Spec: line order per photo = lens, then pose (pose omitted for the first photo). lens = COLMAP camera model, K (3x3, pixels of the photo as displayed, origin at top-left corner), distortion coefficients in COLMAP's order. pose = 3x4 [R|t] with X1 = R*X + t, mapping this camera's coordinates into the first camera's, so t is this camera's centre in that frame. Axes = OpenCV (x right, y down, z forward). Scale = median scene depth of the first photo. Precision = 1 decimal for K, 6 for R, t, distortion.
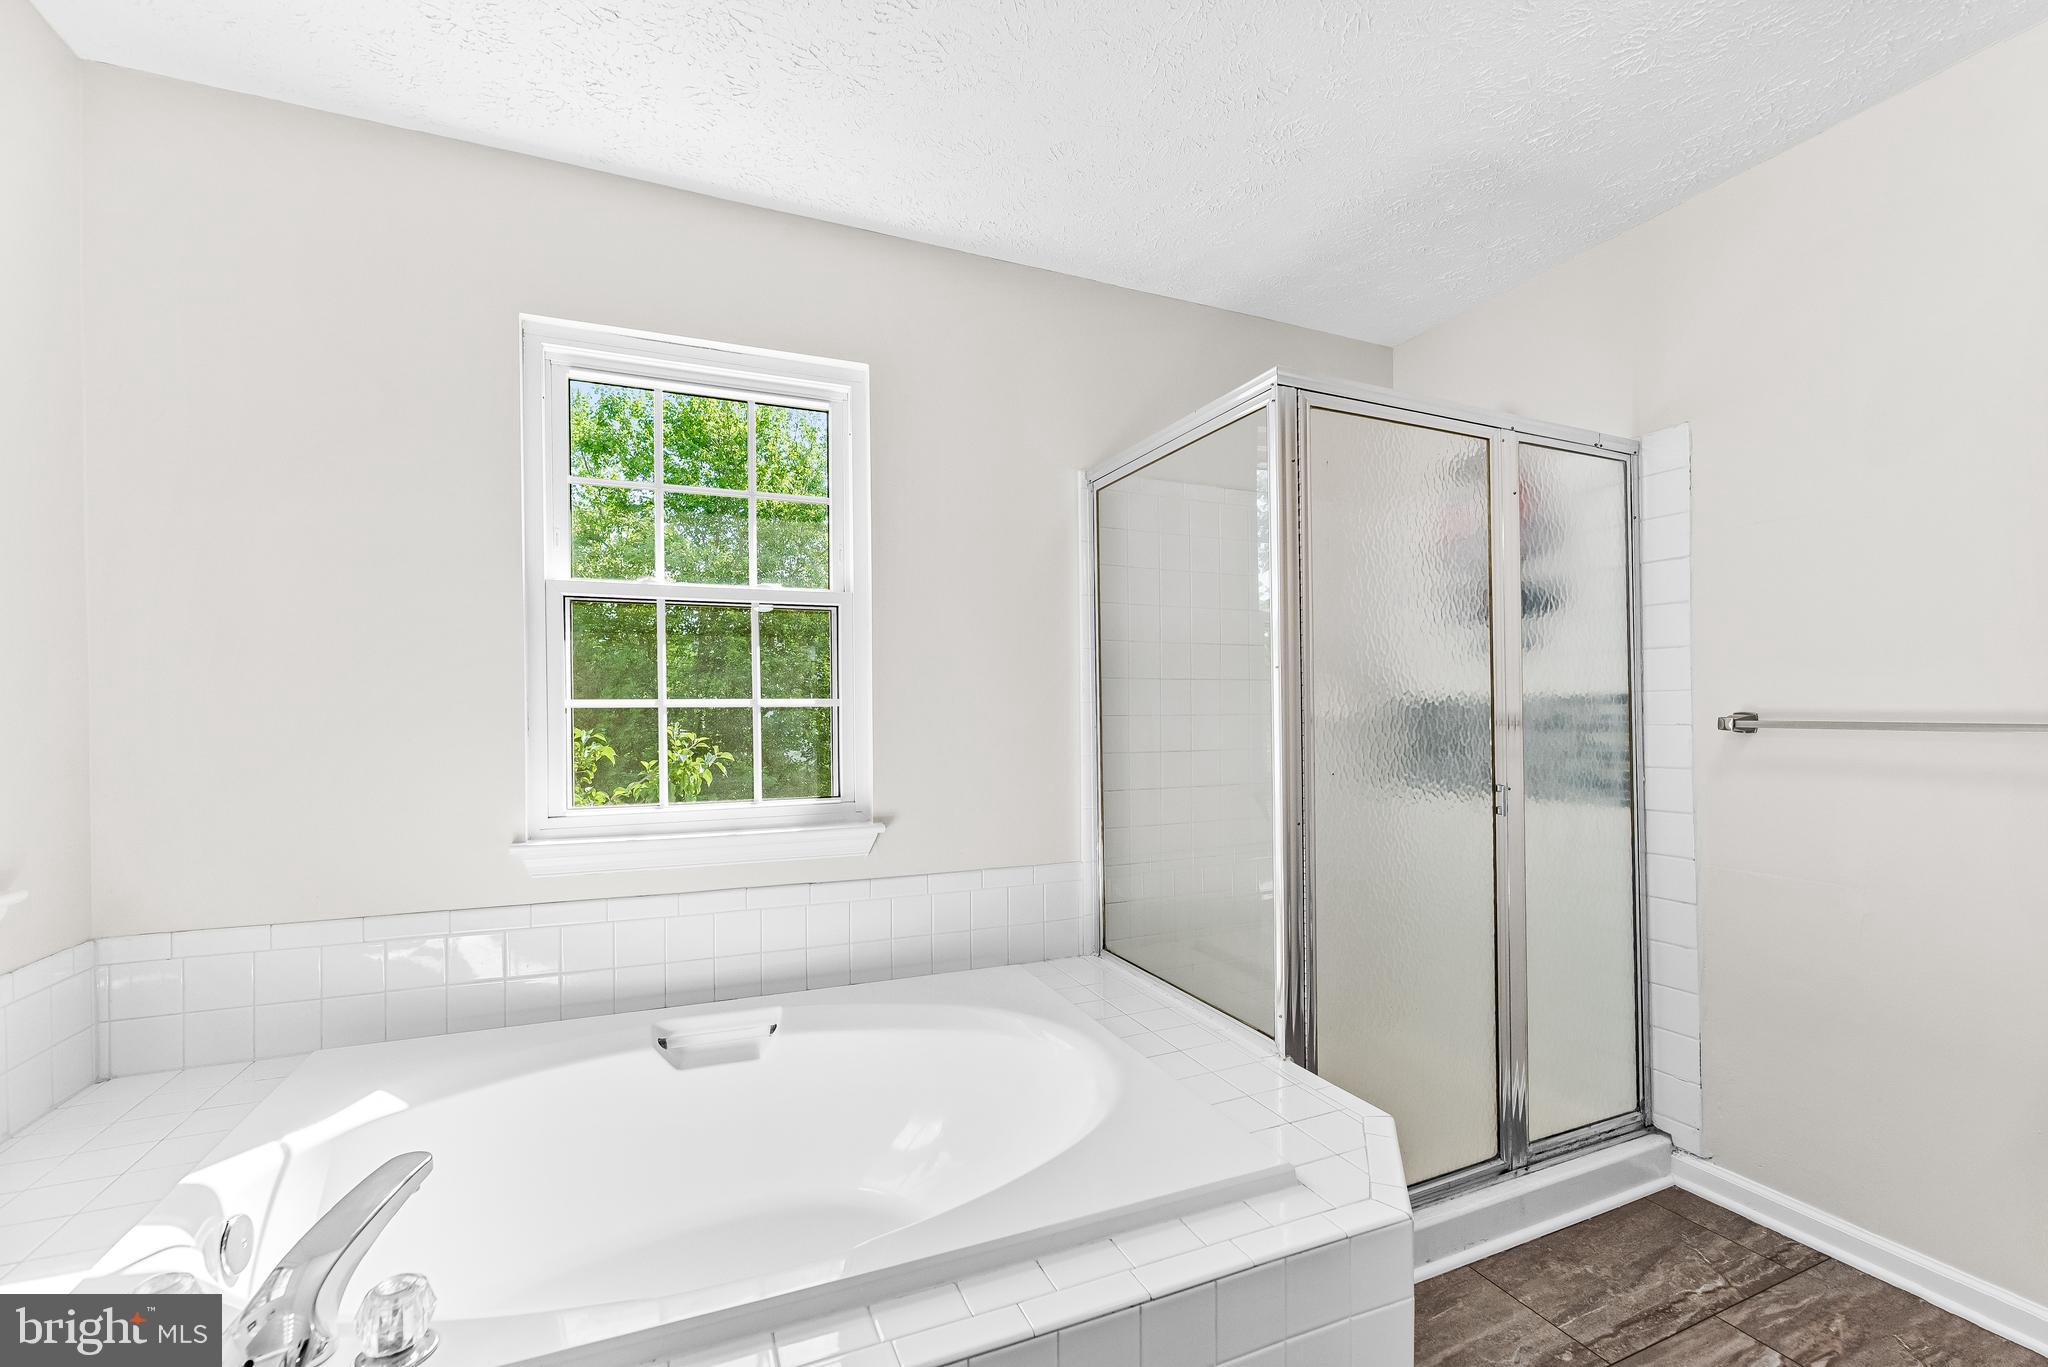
lens RADIAL K [[833.4, 0, 1014.0], [0, 833.4, 720.2], [0, 0, 1]] dist [-0.001568, -0.000005]
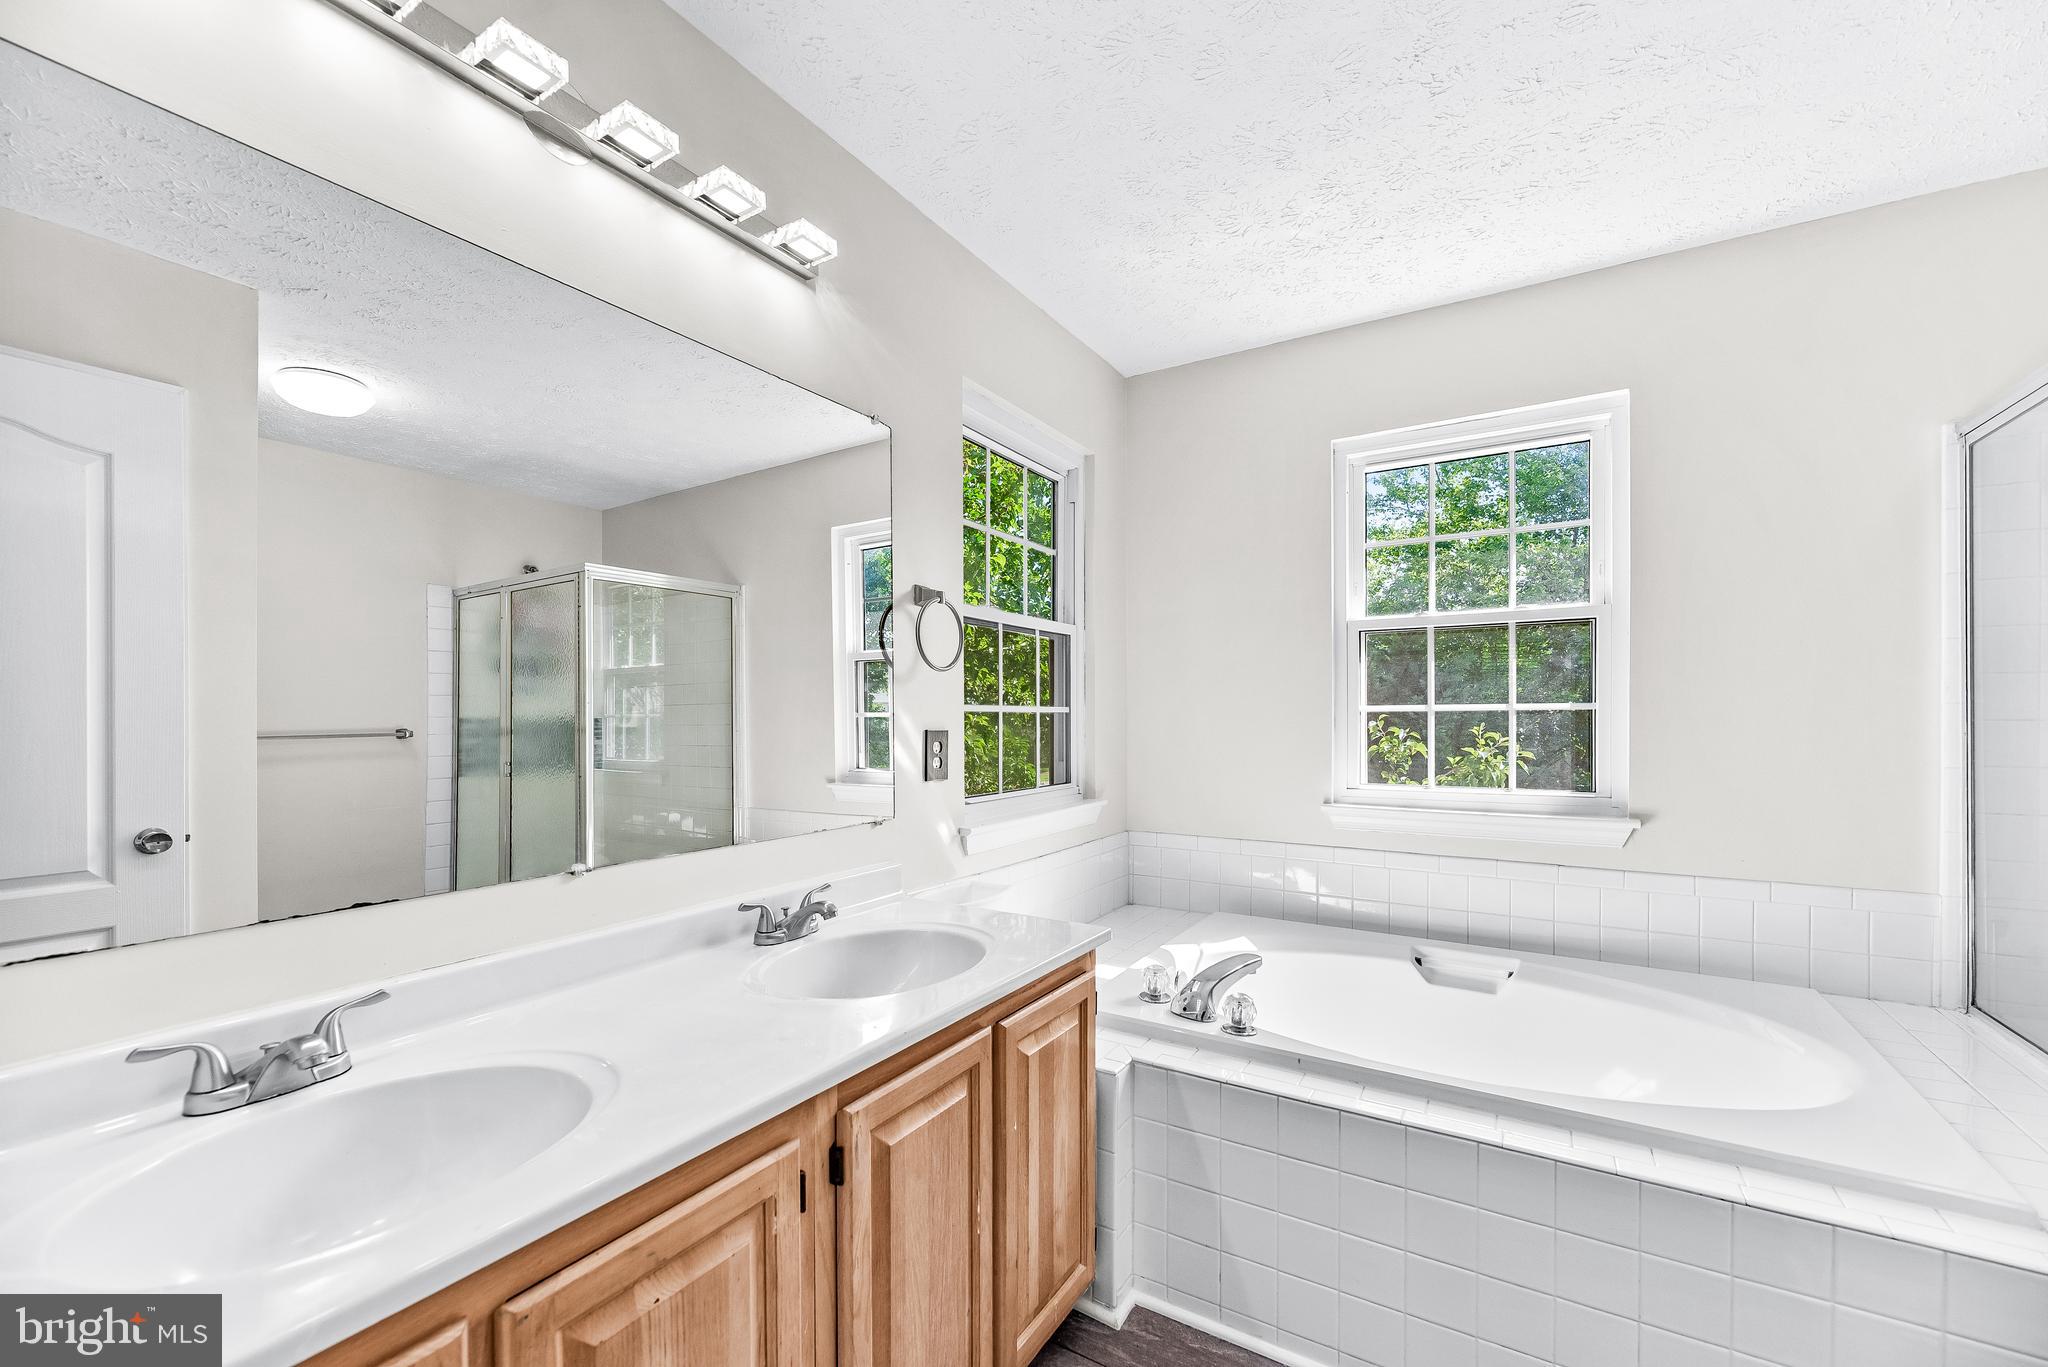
lens RADIAL K [[833.4, 0, 1014.0], [0, 833.4, 720.2], [0, 0, 1]] dist [-0.001568, -0.000005]
pose [[0.579417, 0.008021, -0.814992, 0.249103], [-0.008604, 0.999956, 0.003725, 0.000088], [0.814986, 0.004854, 0.579460, -0.266099]]
